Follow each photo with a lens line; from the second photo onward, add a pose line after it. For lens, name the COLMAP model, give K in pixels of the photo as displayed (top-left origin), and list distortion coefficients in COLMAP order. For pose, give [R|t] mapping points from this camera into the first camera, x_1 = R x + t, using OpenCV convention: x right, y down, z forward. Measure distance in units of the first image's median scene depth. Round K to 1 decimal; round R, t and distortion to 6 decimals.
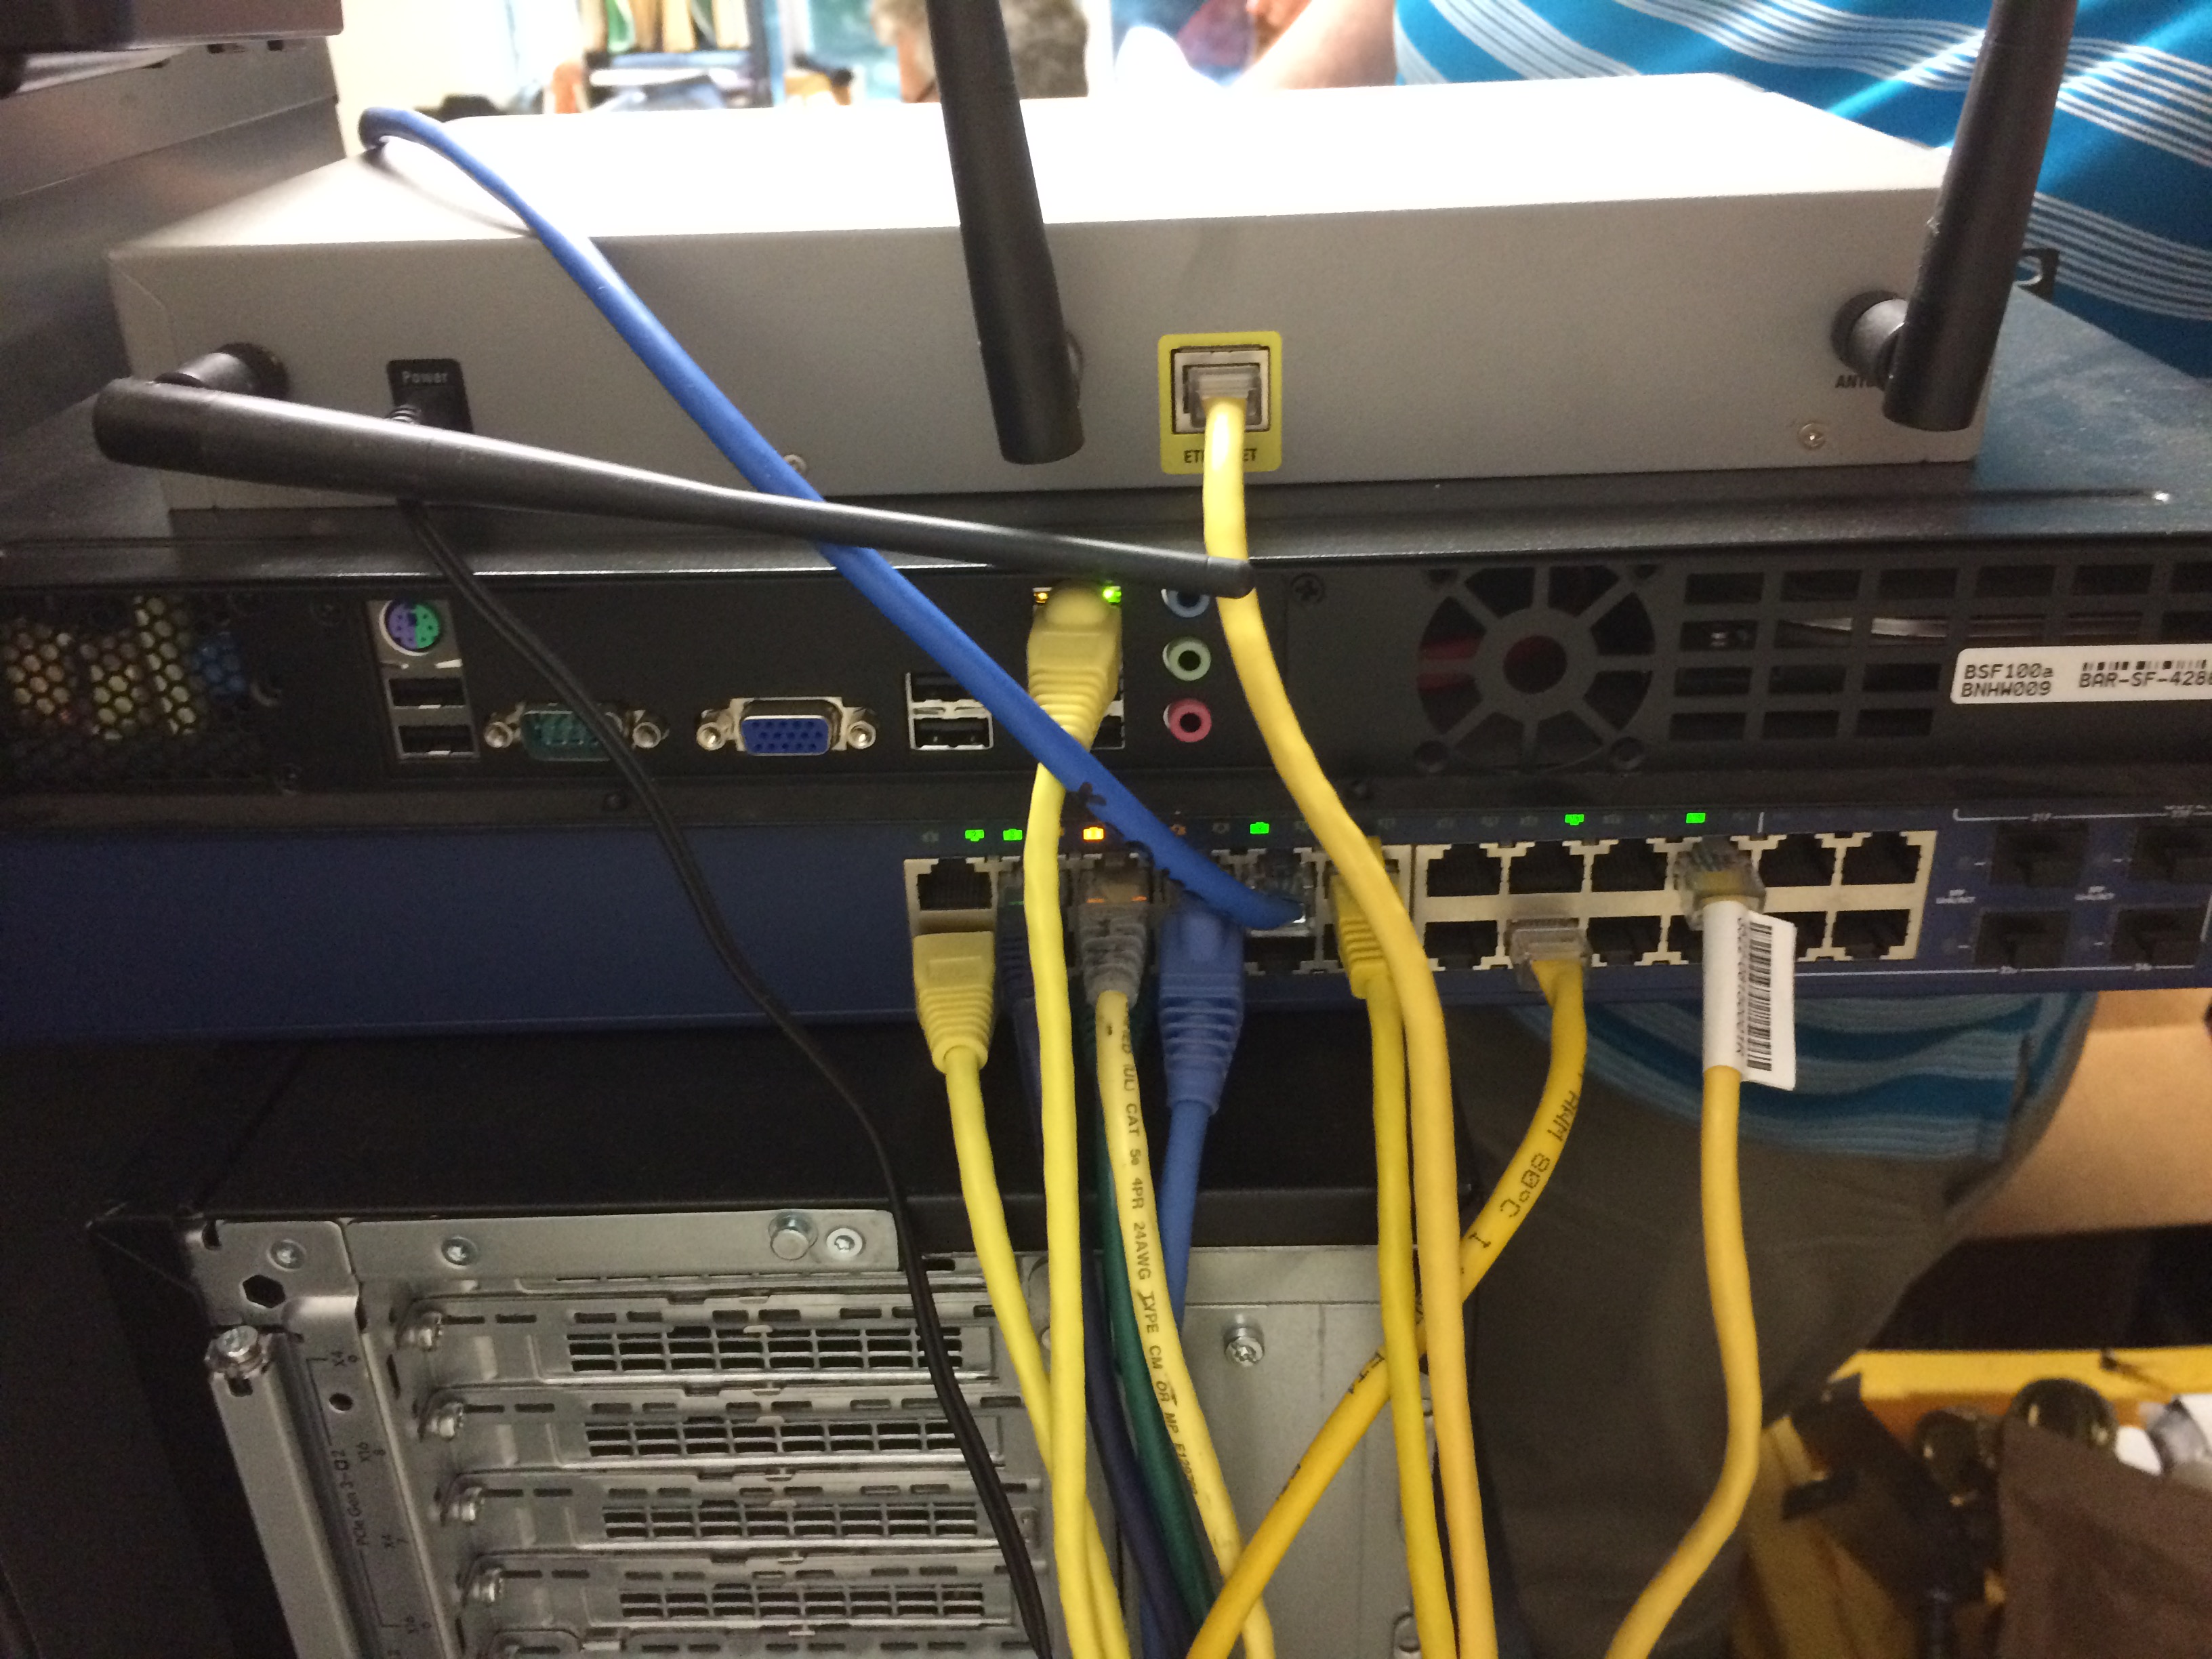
lens RADIAL K [[1879.7, 0, 1101.4], [0, 1879.7, 863.9], [0, 0, 1]] dist [0.105070, -0.167991]
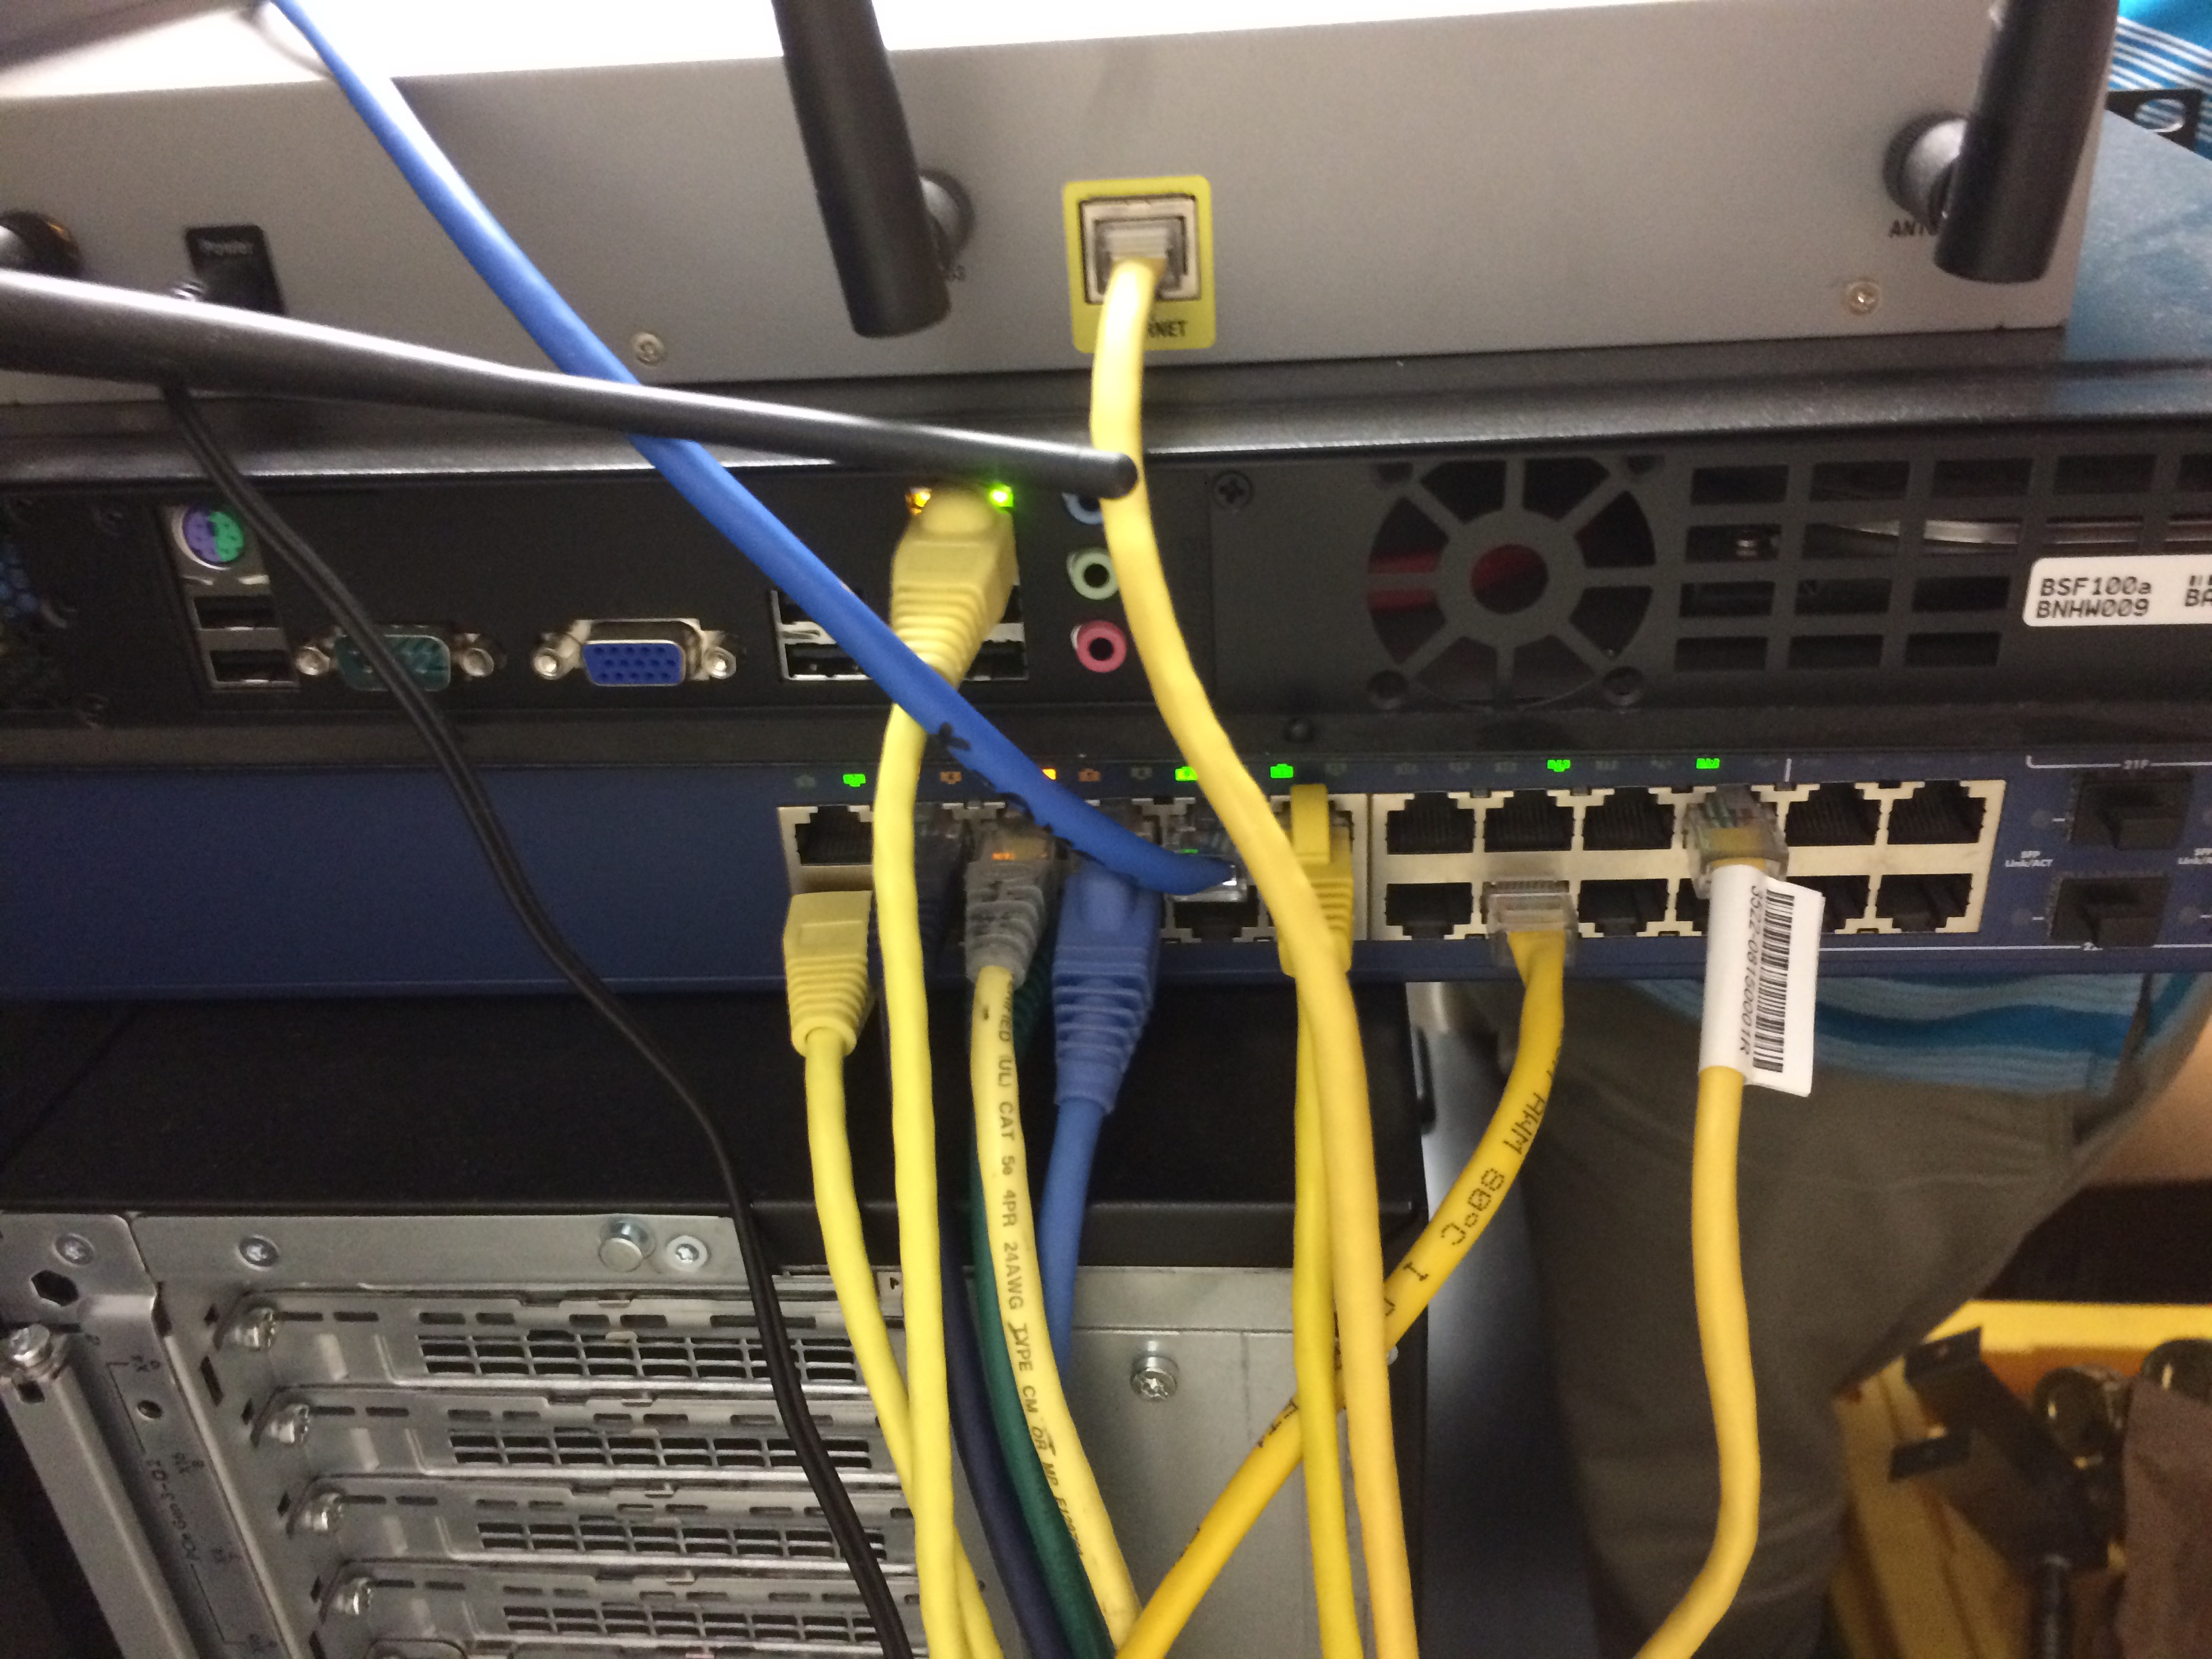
lens RADIAL K [[1879.7, 0, 1101.4], [0, 1879.7, 863.9], [0, 0, 1]] dist [0.105070, -0.167991]
pose [[0.997530, 0.008617, -0.069707, 0.107011], [-0.005300, 0.998851, 0.047631, -0.018719], [0.070037, -0.047144, 0.996430, 0.149156]]
